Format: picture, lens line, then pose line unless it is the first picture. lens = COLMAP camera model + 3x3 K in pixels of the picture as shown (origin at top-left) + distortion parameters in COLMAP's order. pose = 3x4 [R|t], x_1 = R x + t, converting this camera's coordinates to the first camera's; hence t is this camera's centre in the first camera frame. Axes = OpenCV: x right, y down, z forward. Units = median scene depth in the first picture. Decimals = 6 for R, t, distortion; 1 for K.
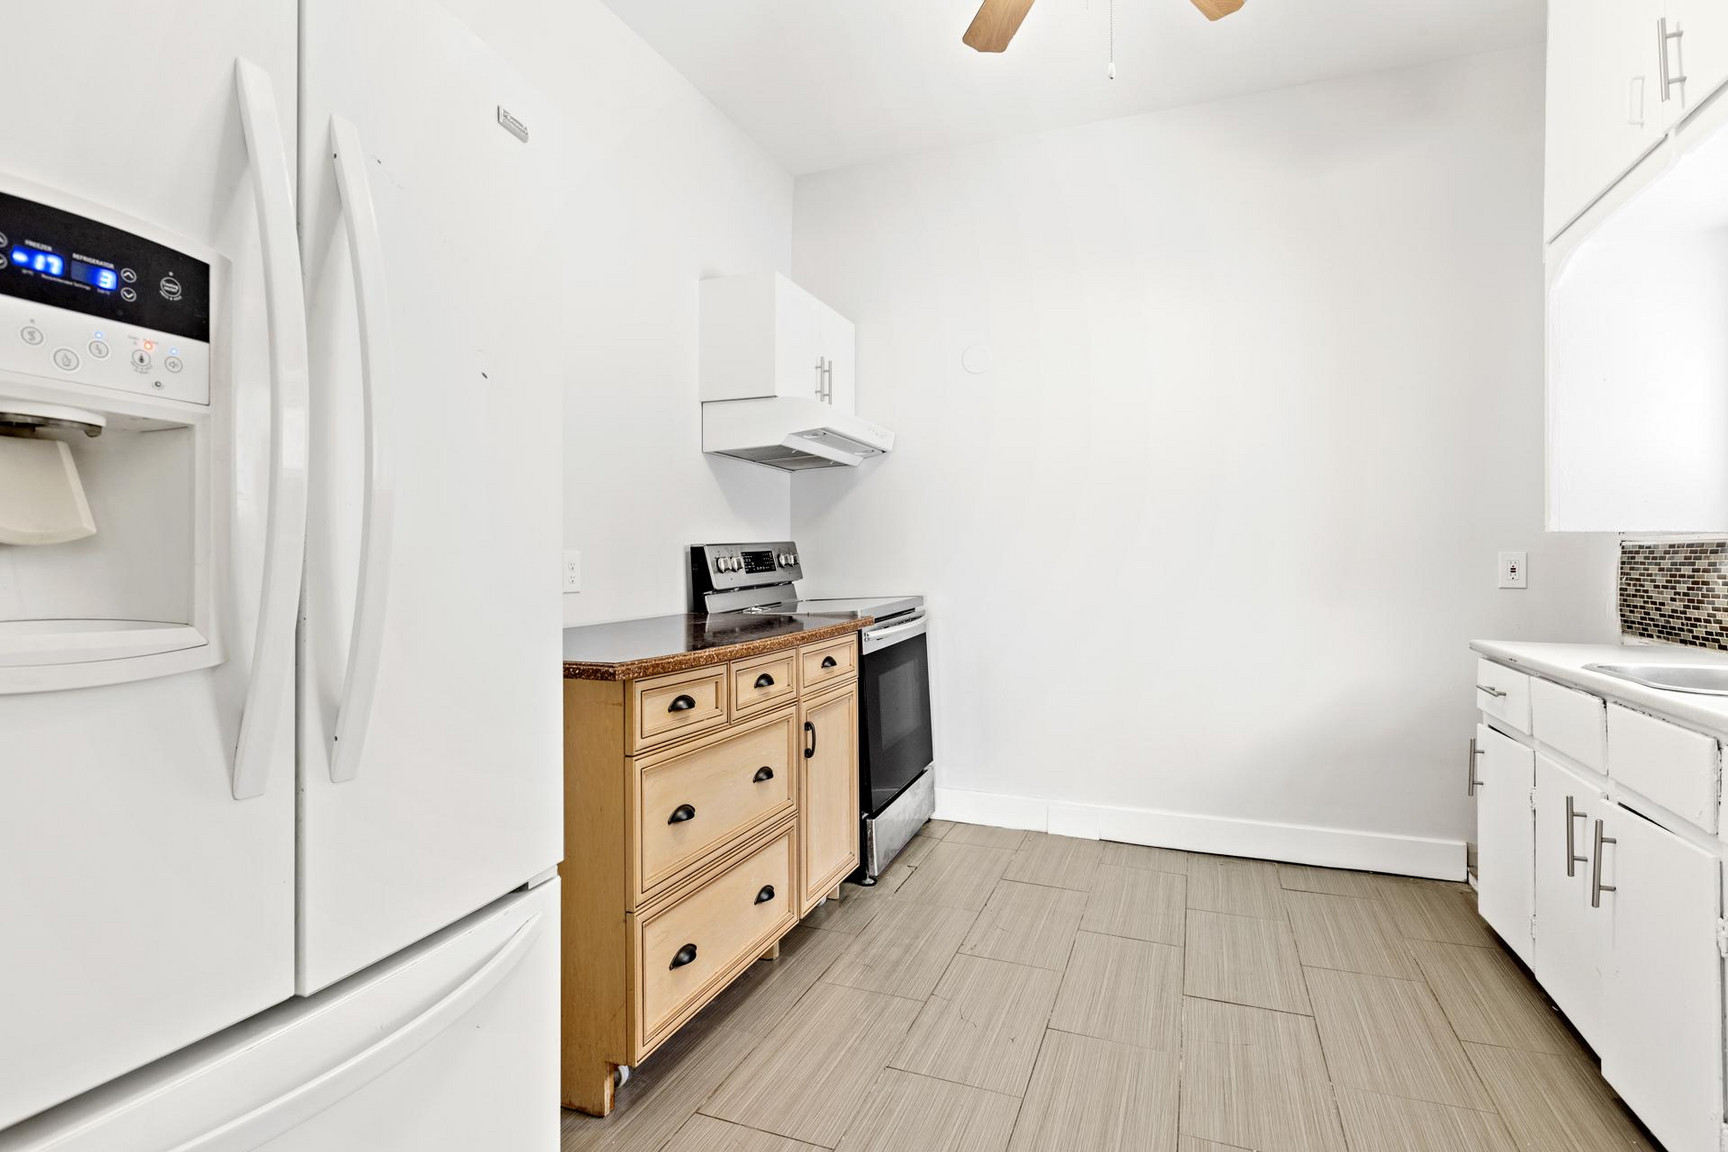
lens RADIAL K [[894.2, 0, 848.4], [0, 894.2, 571.6], [0, 0, 1]] dist [0.004272, -0.003970]
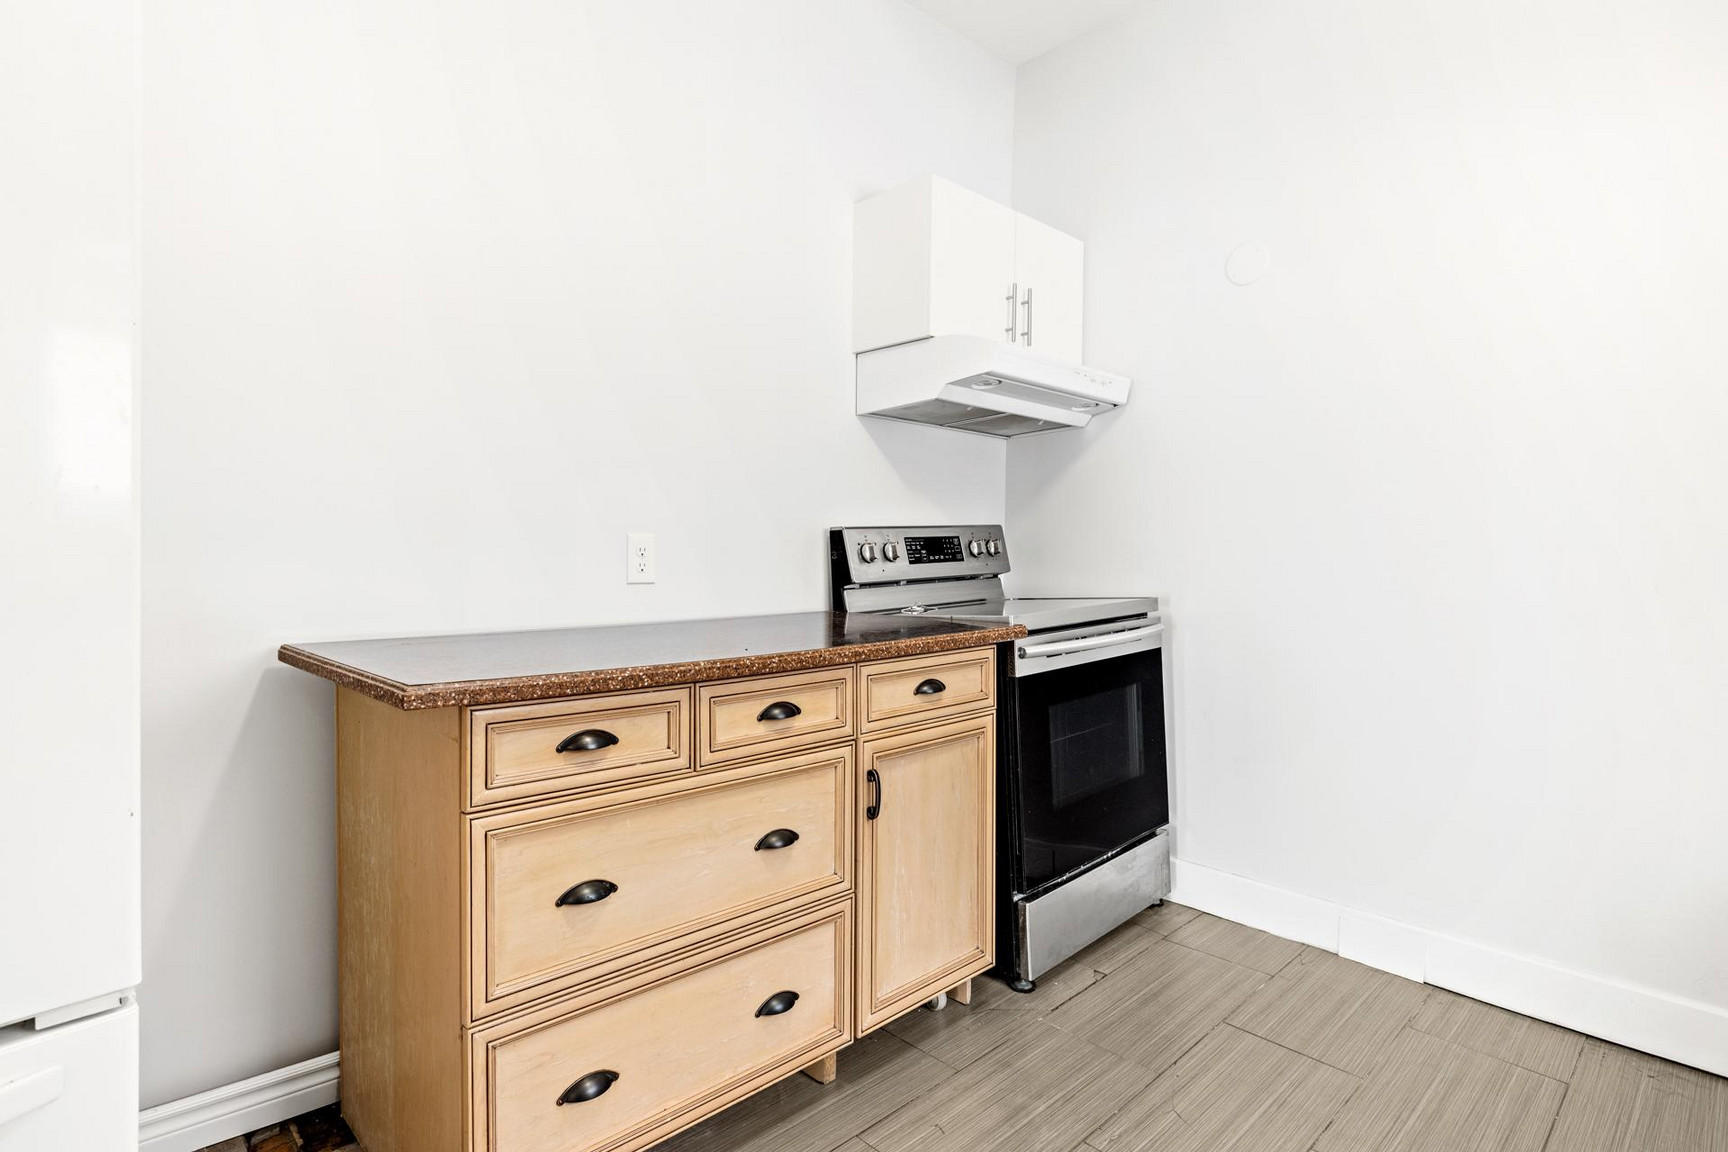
lens RADIAL K [[894.2, 0, 852.4], [0, 894.2, 572.6], [0, 0, 1]] dist [0.004272, -0.003970]
pose [[0.907380, 0.019130, -0.419875, 0.220468], [-0.013785, 0.999781, 0.015759, -0.002341], [0.420084, -0.008512, 0.907445, 0.309133]]
